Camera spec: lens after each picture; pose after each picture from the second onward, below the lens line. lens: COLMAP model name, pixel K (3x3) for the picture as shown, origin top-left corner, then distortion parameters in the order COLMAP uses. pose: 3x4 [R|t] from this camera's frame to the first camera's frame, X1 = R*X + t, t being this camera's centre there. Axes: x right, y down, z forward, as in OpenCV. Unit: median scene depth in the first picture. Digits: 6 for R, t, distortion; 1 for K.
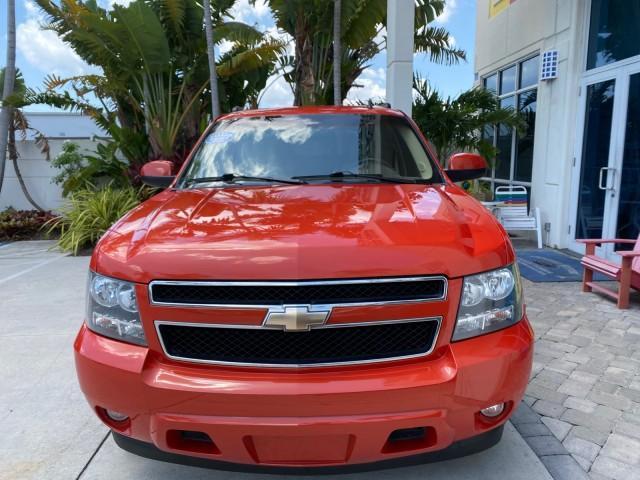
lens RADIAL K [[495.4, 0, 322.5], [0, 495.4, 241.0], [0, 0, 1]] dist [0.028495, -0.036195]
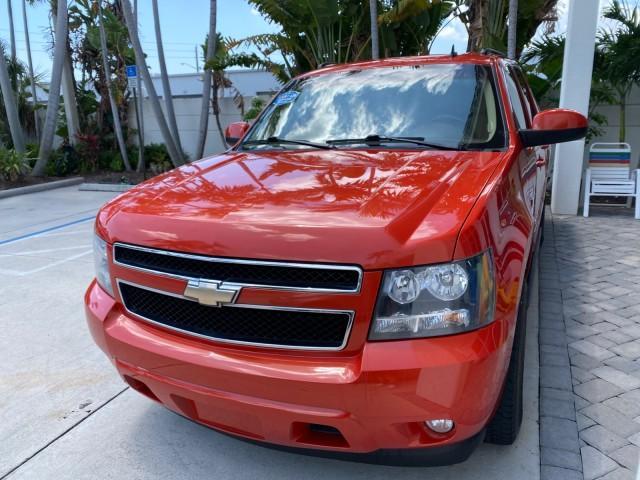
lens RADIAL K [[495.4, 0, 319.4], [0, 495.4, 233.5], [0, 0, 1]] dist [0.028495, -0.036195]
pose [[0.907818, 0.082466, -0.411176, 0.136239], [-0.045537, 0.994062, 0.098829, -0.018289], [0.416885, -0.070995, 0.906182, 0.045004]]
